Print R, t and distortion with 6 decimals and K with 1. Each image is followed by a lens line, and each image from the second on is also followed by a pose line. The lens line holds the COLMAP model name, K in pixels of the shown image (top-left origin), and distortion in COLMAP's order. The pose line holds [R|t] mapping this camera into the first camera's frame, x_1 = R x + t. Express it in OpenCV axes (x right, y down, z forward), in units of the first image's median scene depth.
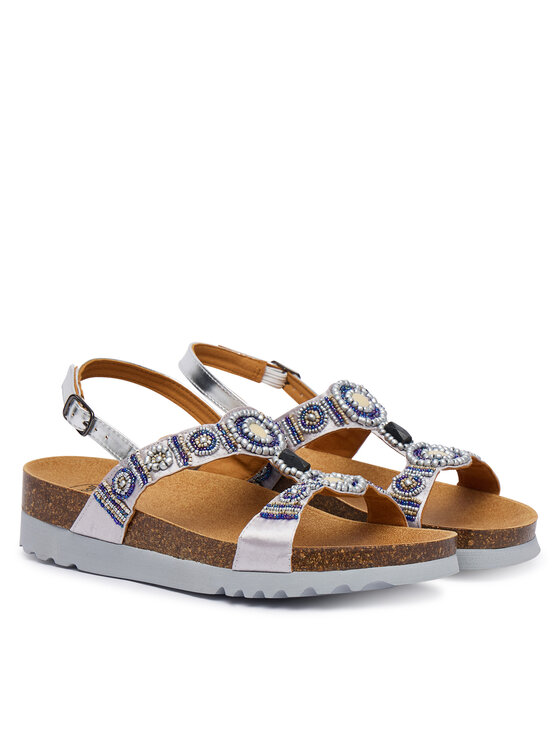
lens RADIAL K [[2196.7, 0, 280.1], [0, 2196.7, 373.0], [0, 0, 1]] dist [-0.091089, 0.000000]
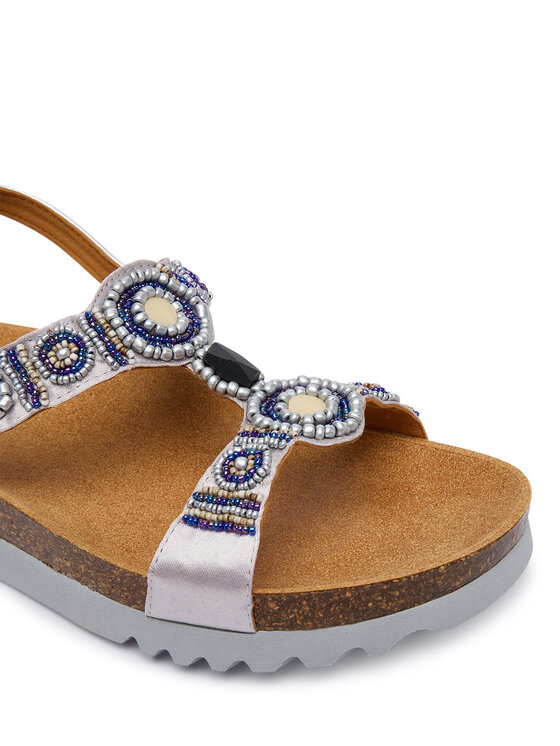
lens RADIAL K [[840.2, 0, 279.8], [0, 840.2, 371.6], [0, 0, 1]] dist [-0.056878, 0.000000]
pose [[0.992125, -0.112854, 0.054339, 0.007003], [0.079228, 0.901432, 0.425609, -0.050331], [-0.097014, -0.417952, 0.903274, 0.804320]]
